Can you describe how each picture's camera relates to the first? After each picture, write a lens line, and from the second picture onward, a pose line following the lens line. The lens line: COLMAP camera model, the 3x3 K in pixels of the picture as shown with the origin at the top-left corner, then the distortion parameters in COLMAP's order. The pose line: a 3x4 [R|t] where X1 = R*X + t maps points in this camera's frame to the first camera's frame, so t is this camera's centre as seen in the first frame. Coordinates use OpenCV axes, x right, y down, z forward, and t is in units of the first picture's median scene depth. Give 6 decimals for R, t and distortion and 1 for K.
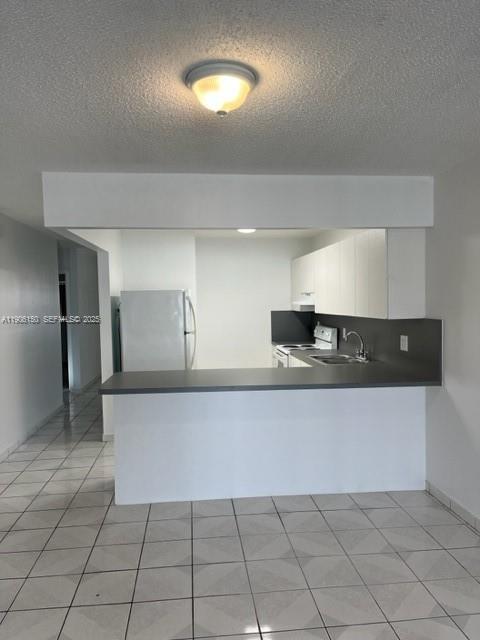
lens RADIAL K [[483.3, 0, 240.0], [0, 483.3, 320.0], [0, 0, 1]] dist [0.002023, 0.000264]
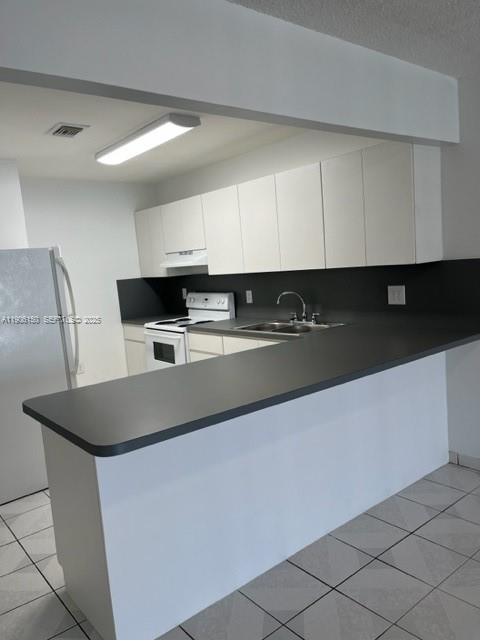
lens RADIAL K [[492.4, 0, 240.0], [0, 492.4, 320.0], [0, 0, 1]] dist [0.064673, -0.077781]
pose [[0.836262, -0.118813, 0.535303, -0.237052], [0.091339, 0.992787, 0.077661, 0.000610], [-0.540669, -0.016051, 0.841082, 0.305054]]
